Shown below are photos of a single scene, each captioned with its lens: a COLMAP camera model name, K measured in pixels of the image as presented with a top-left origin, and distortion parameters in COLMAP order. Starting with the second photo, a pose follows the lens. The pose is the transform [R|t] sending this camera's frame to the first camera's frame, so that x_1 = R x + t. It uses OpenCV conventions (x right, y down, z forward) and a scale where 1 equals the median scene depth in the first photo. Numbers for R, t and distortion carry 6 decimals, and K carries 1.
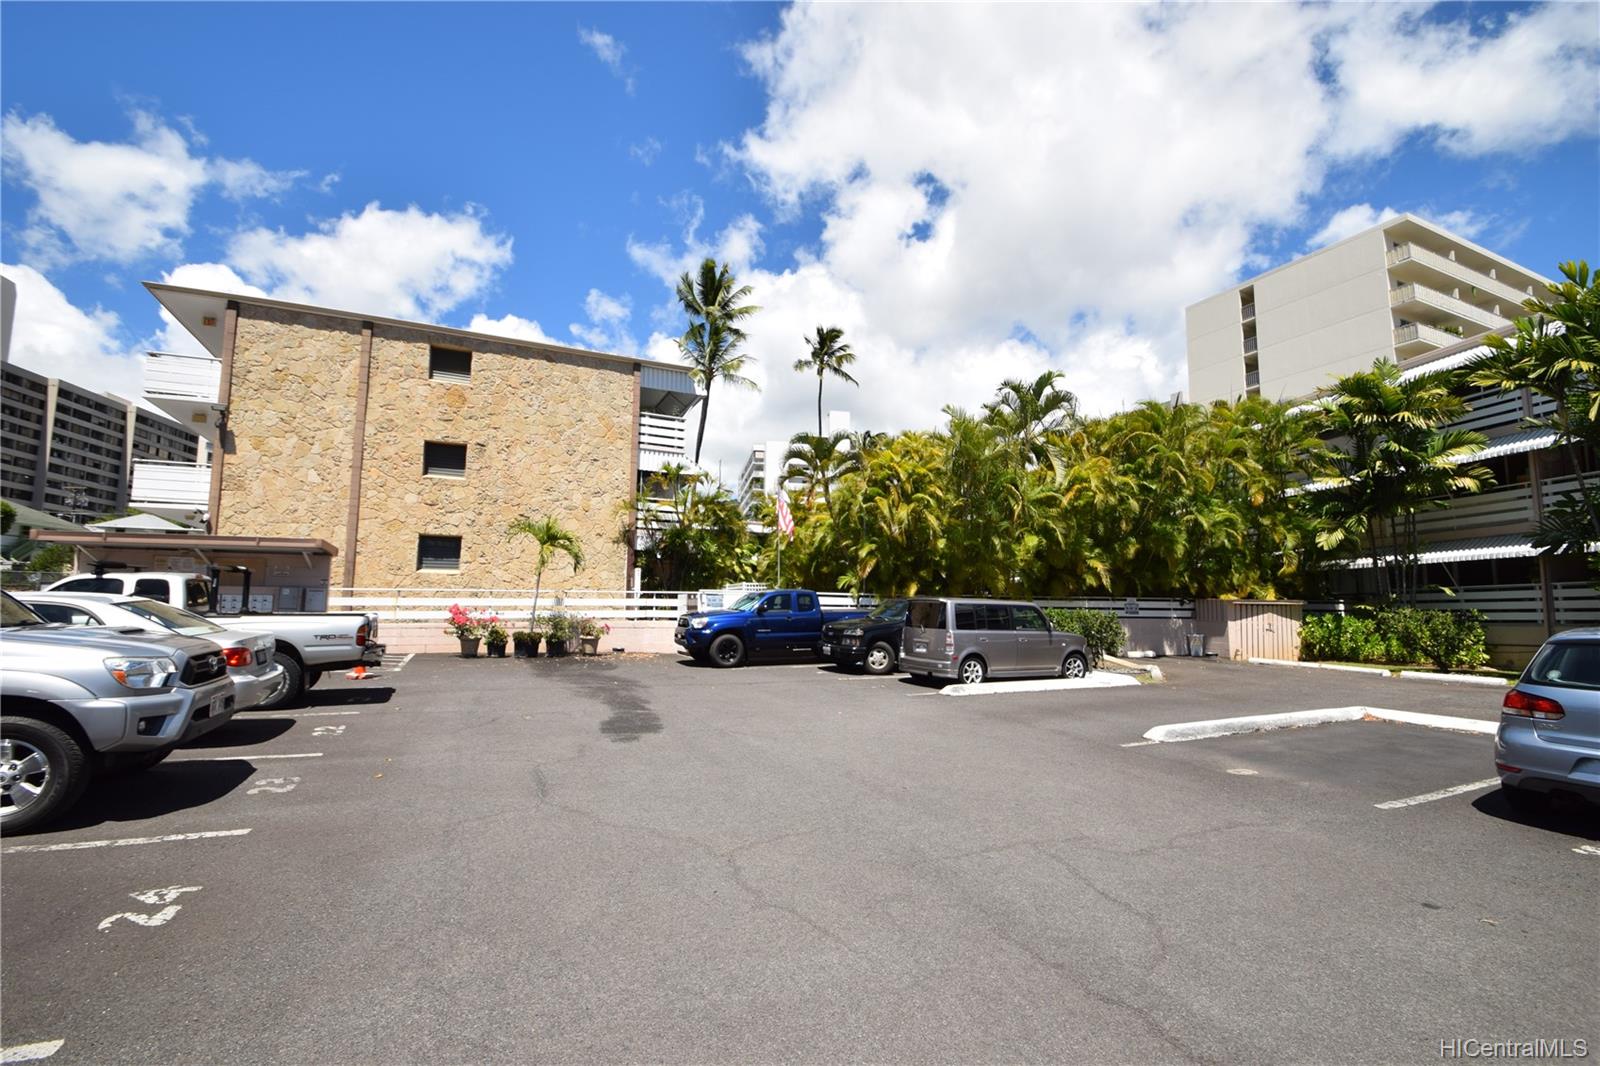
lens RADIAL K [[699.6, 0, 802.6], [0, 699.6, 536.2], [0, 0, 1]] dist [0.011250, -0.014470]
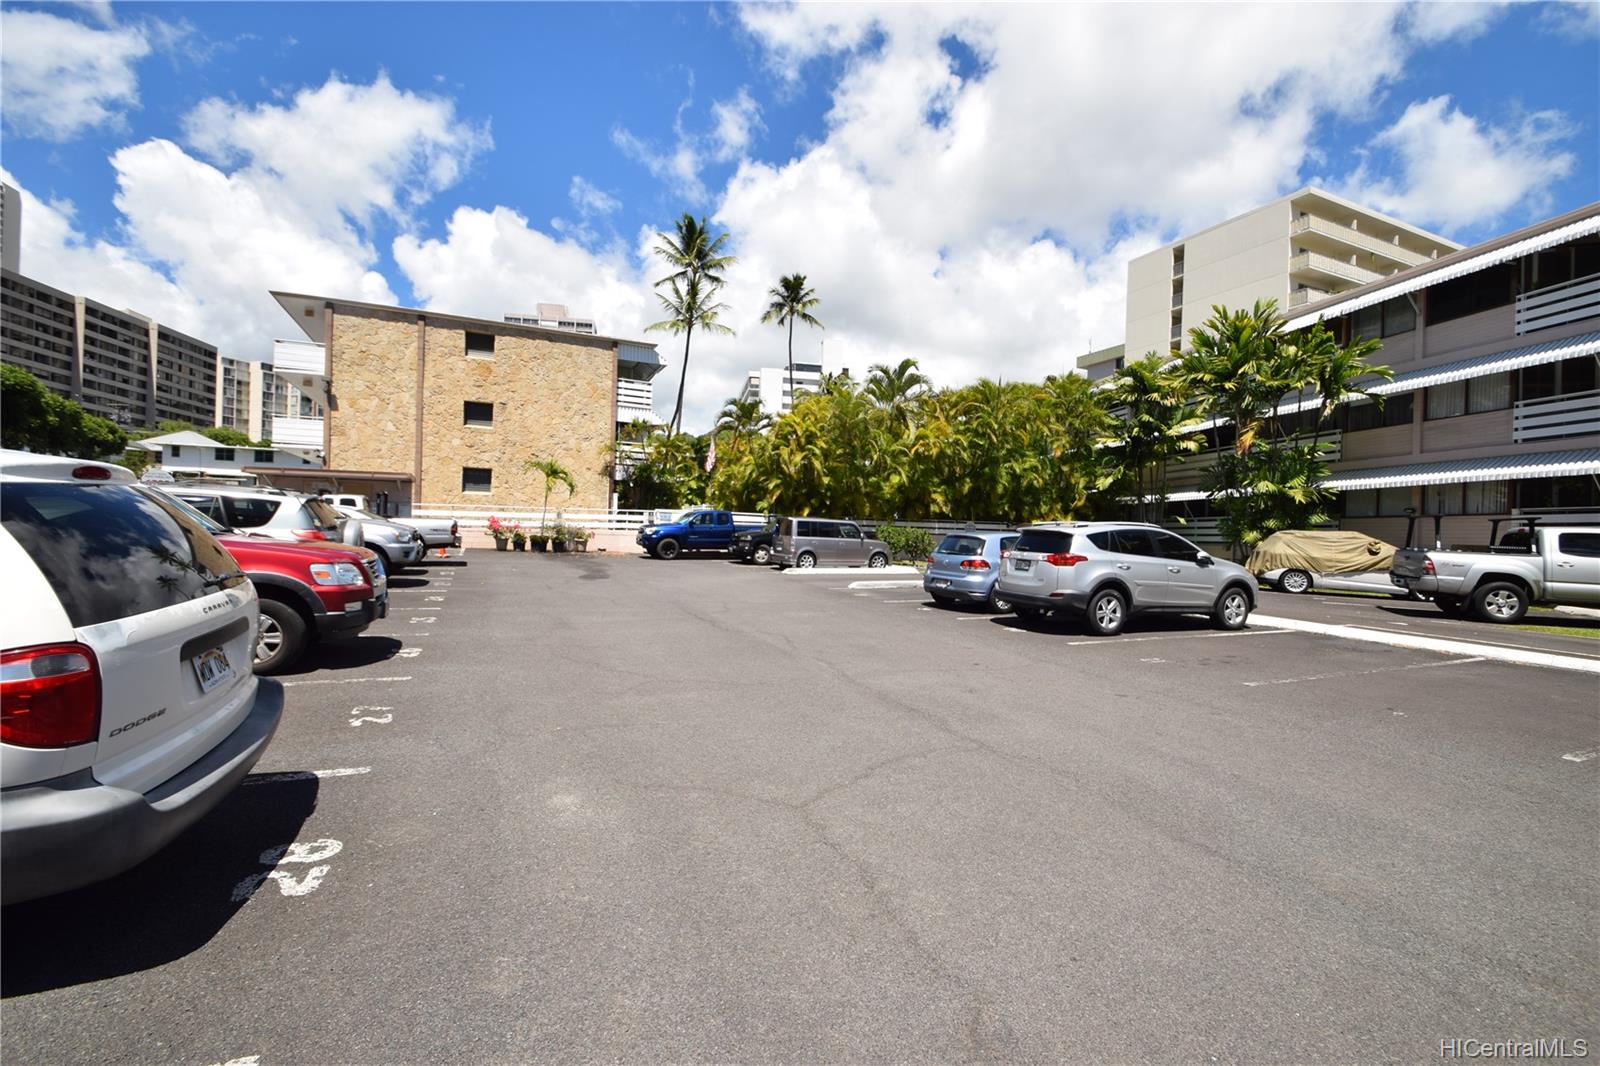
lens RADIAL K [[699.6, 0, 800.4], [0, 699.6, 534.7], [0, 0, 1]] dist [0.011250, -0.014470]
pose [[0.999750, 0.020269, -0.009486, 0.161071], [-0.019111, 0.993821, 0.109339, -0.034722], [0.011643, -0.109131, 0.993959, -0.432330]]
